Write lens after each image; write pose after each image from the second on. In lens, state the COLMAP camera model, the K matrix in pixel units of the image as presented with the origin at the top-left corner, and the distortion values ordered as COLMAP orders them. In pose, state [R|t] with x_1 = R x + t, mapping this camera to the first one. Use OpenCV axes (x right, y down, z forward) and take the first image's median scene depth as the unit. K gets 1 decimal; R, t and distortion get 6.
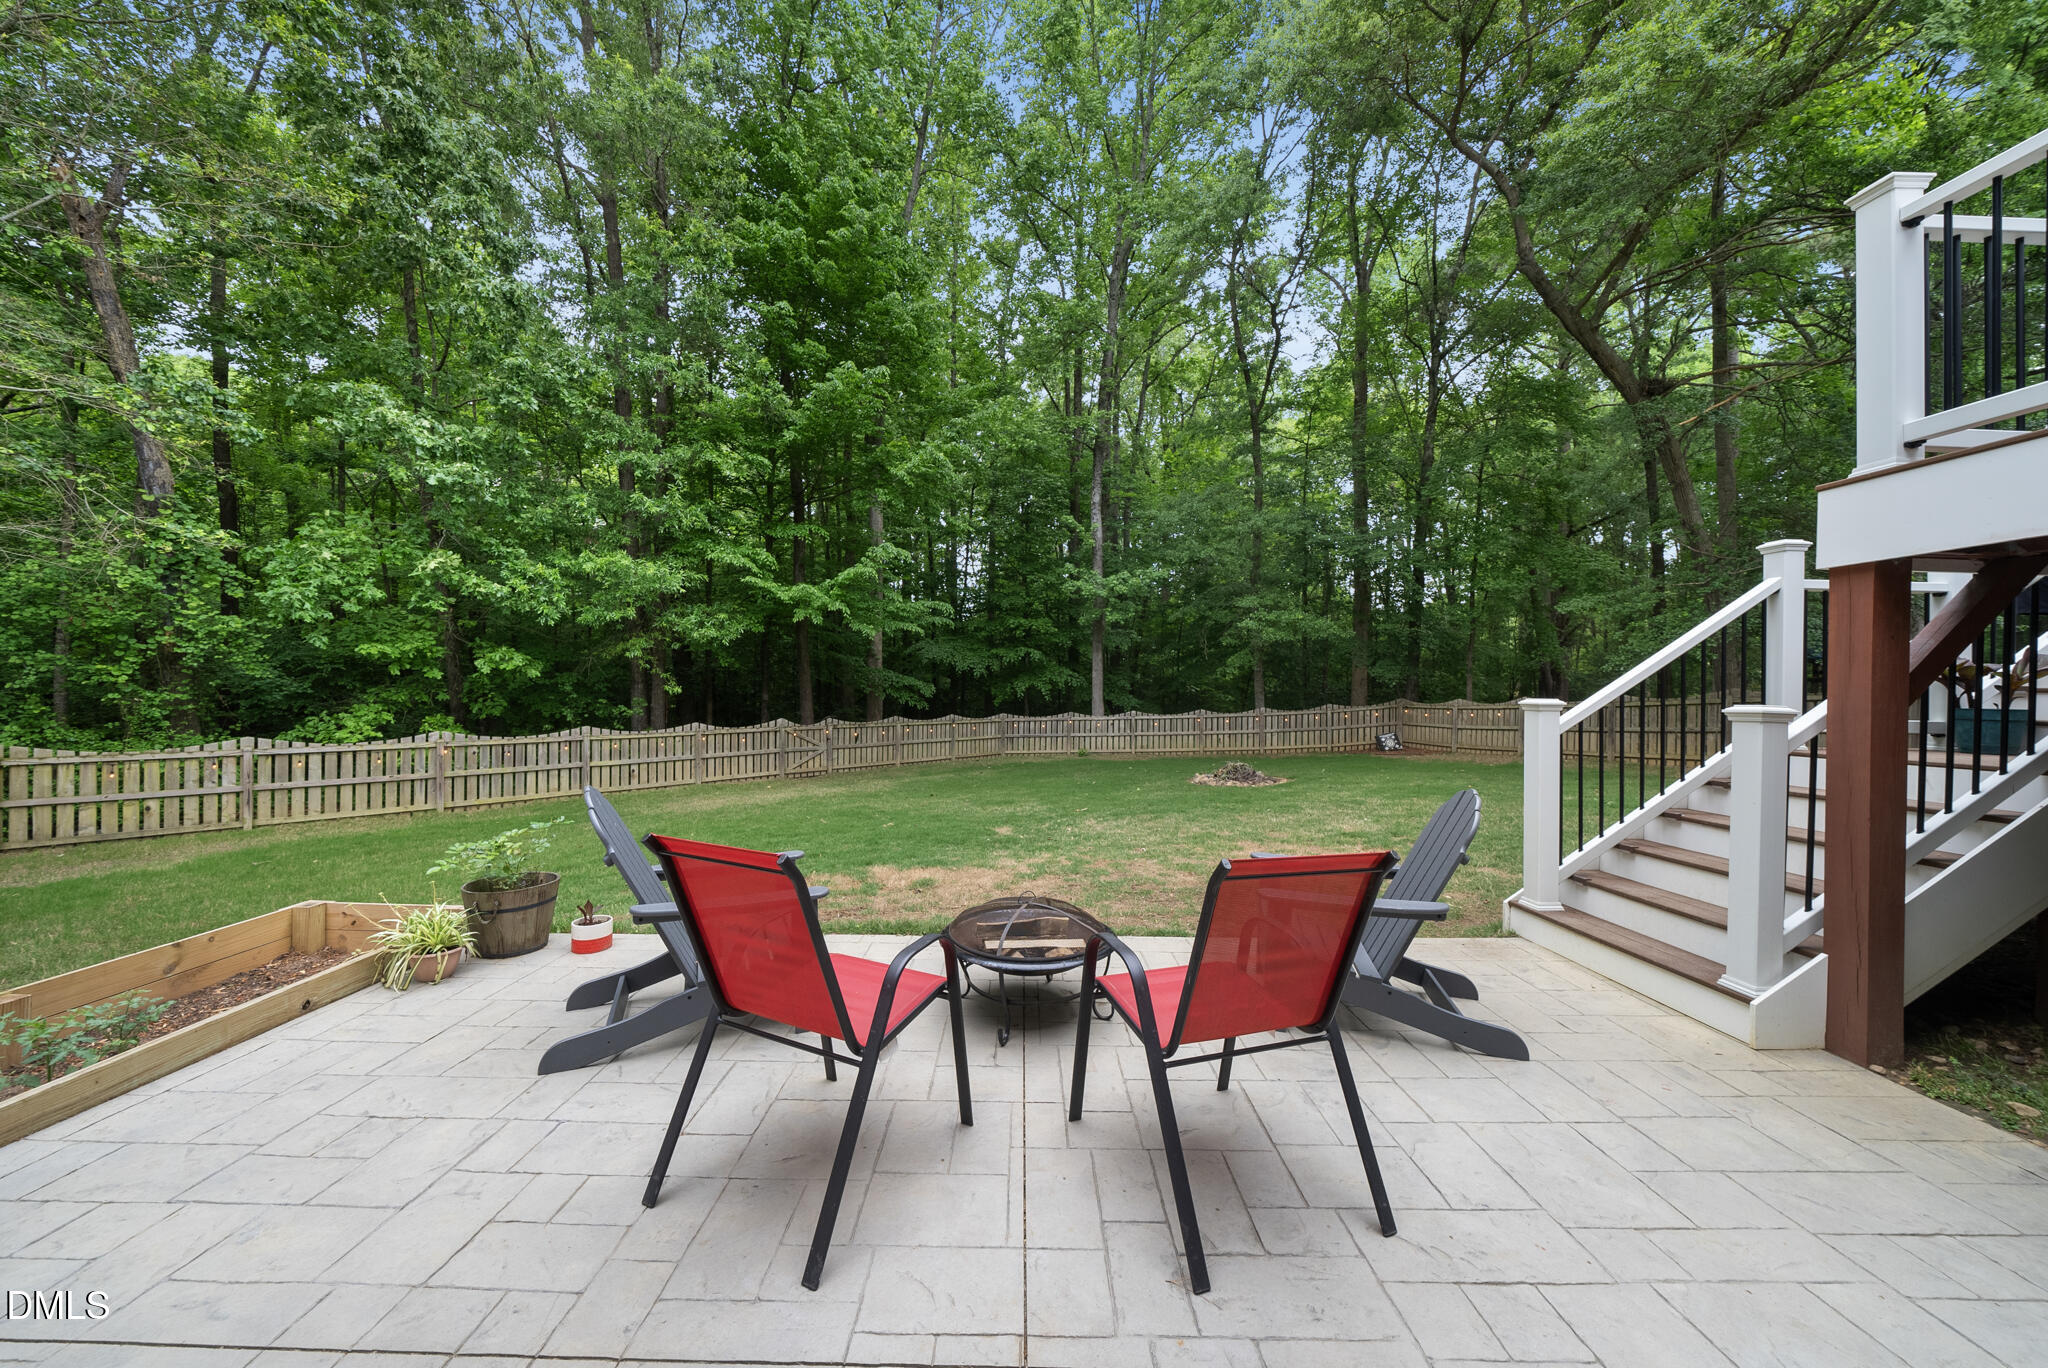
lens RADIAL K [[701.6, 0, 1023.2], [0, 701.6, 689.1], [0, 0, 1]] dist [-0.008672, 0.000411]
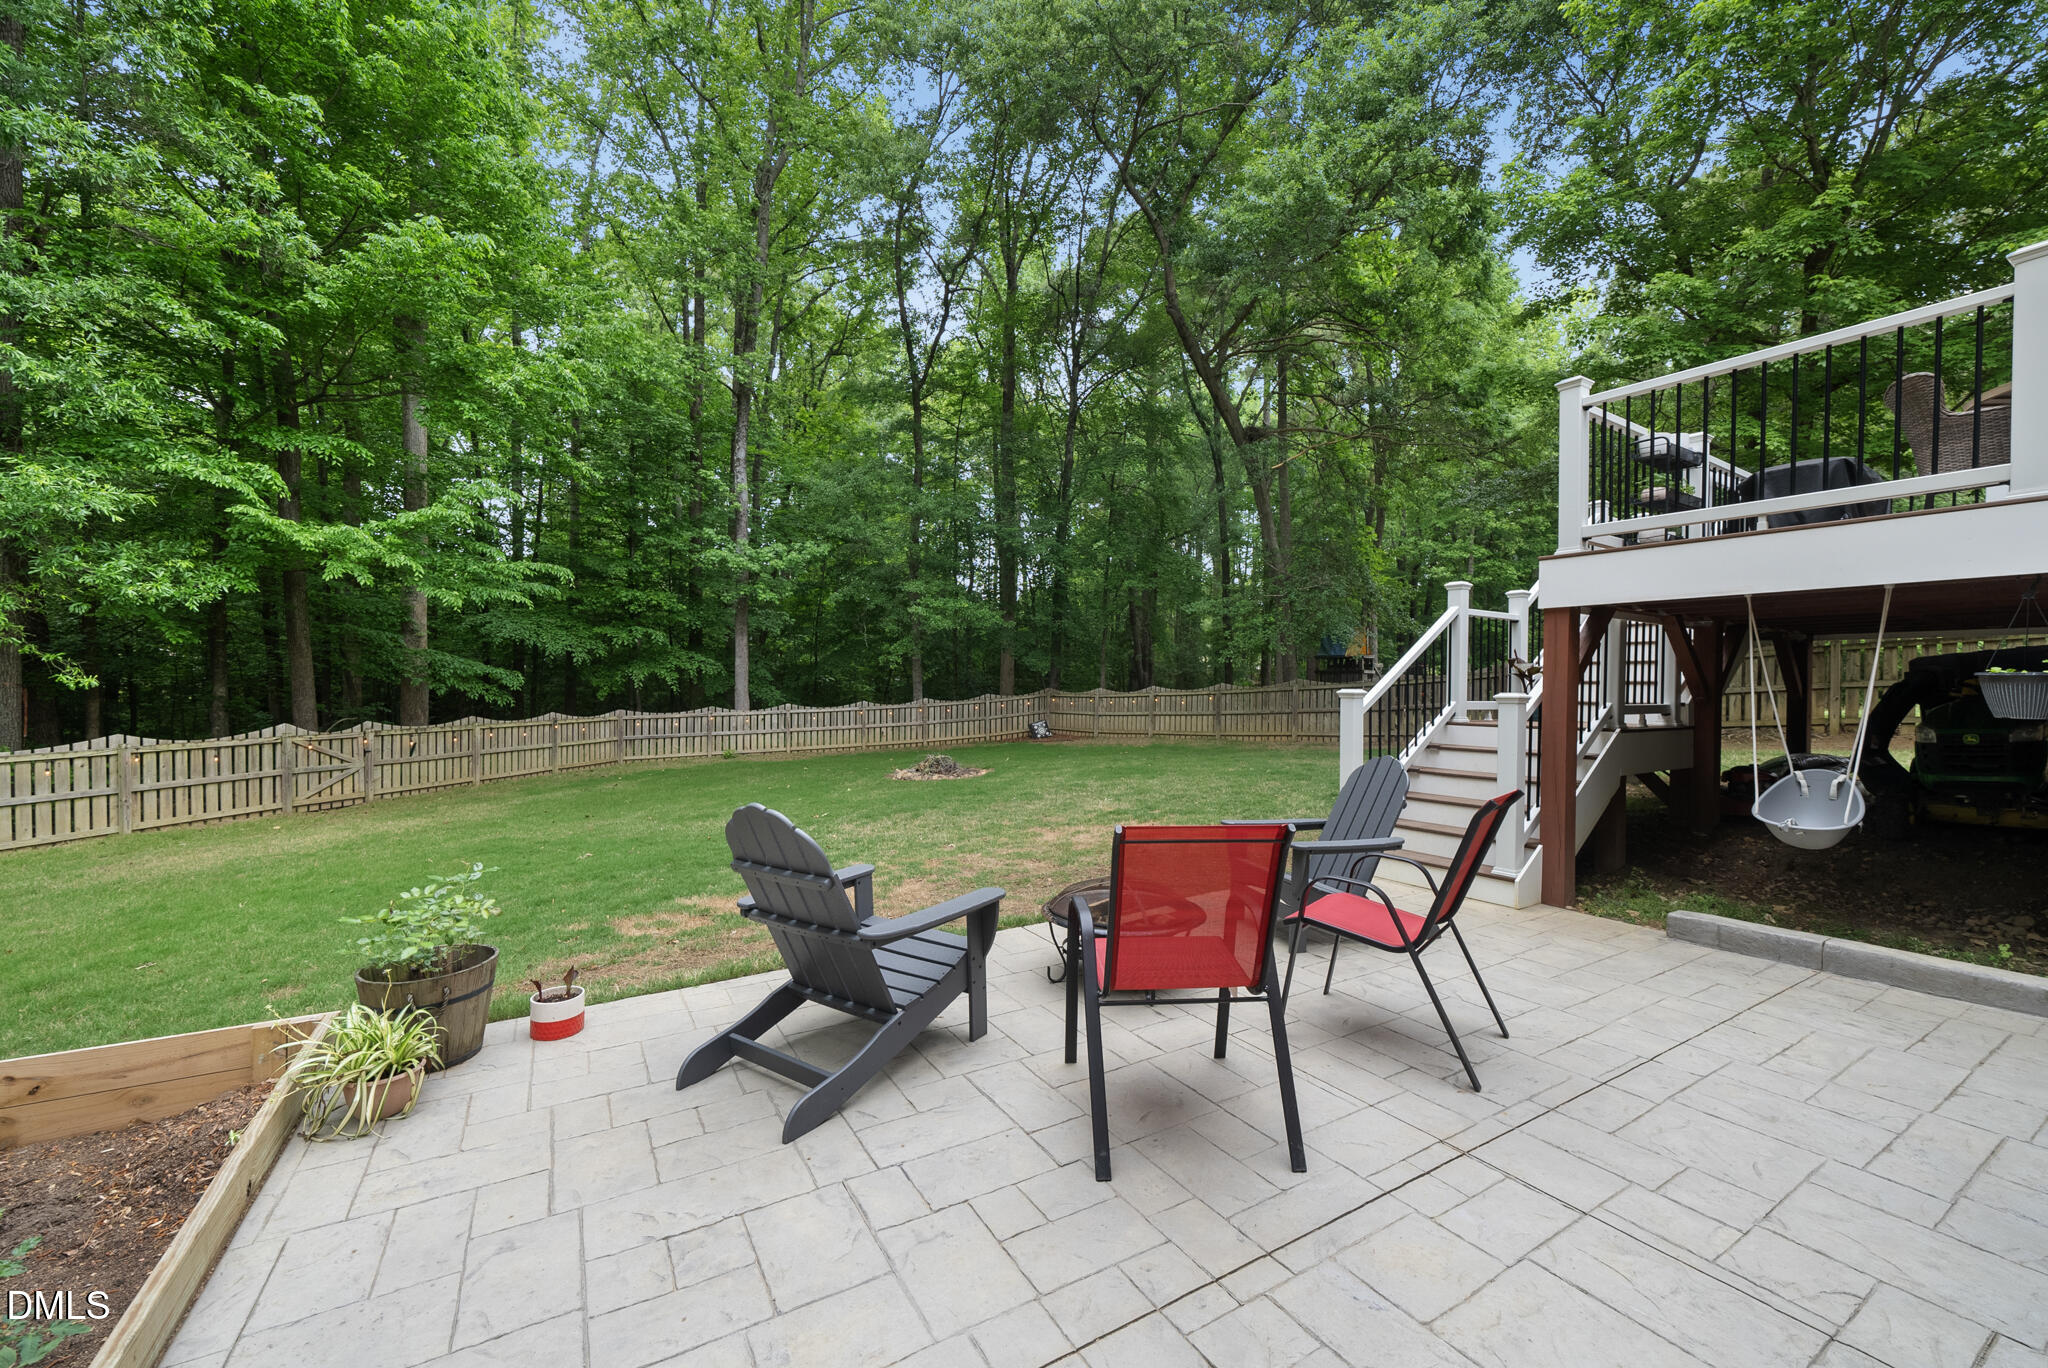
lens RADIAL K [[789.0, 0, 1024.0], [0, 789.0, 684.0], [0, 0, 1]] dist [-0.002350, -0.000283]
pose [[0.859989, -0.003450, 0.510300, -0.133637], [-0.000597, 0.999970, 0.007766, -0.001778], [-0.510311, -0.006984, 0.859961, 0.004744]]
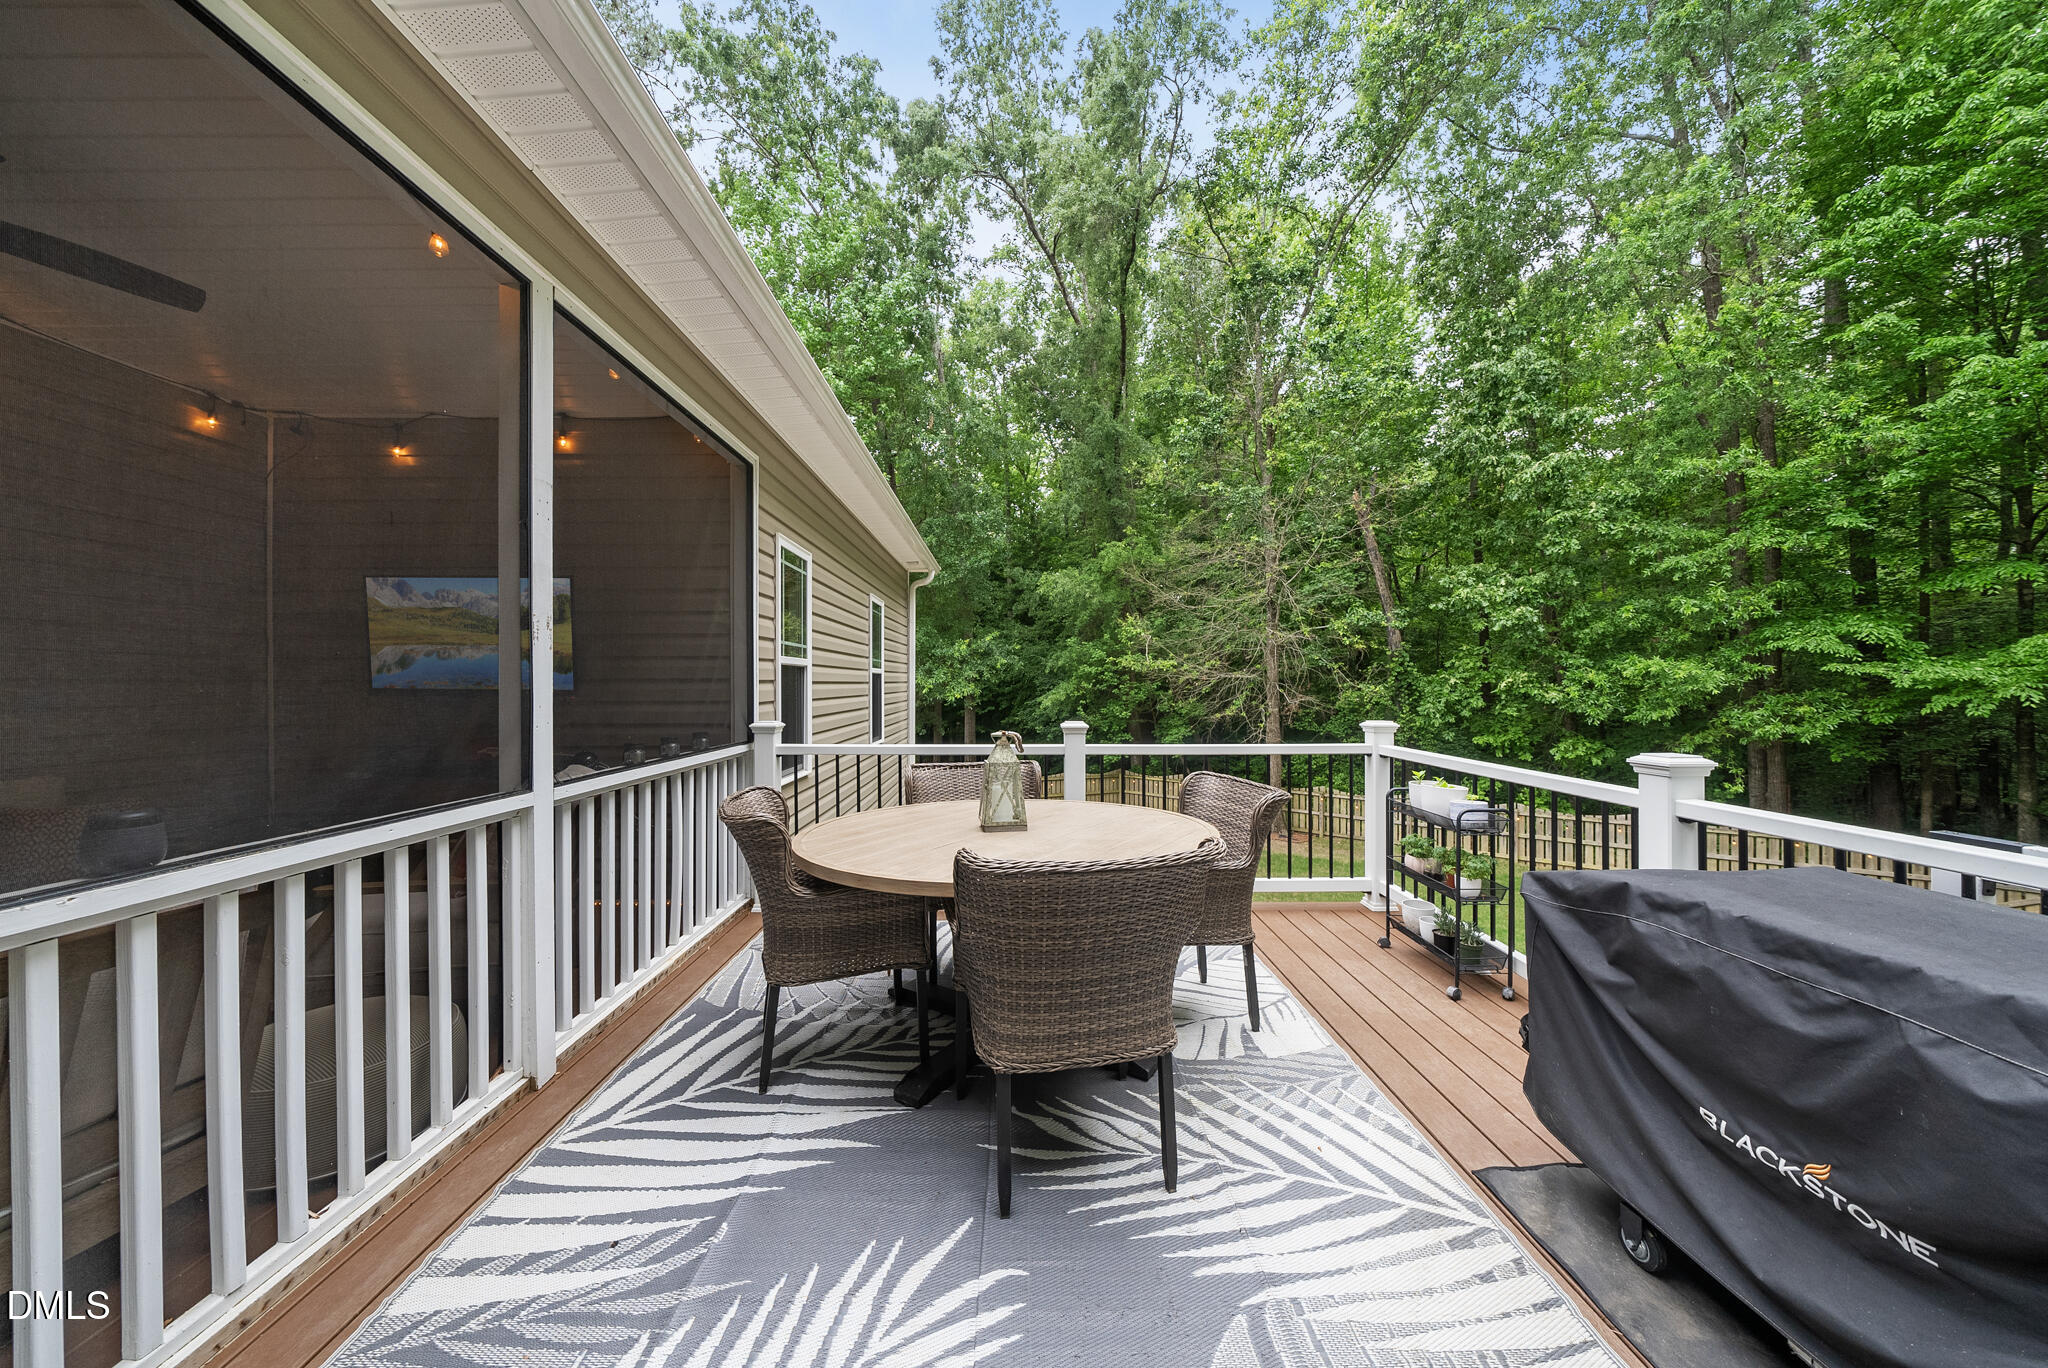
lens RADIAL K [[701.6, 0, 1023.2], [0, 701.6, 689.1], [0, 0, 1]] dist [-0.008672, 0.000411]
pose [[-0.007387, -0.009197, -0.999930, 0.423097], [0.002098, 0.999955, -0.009212, -0.118015], [0.999971, -0.002166, -0.007368, 0.033223]]
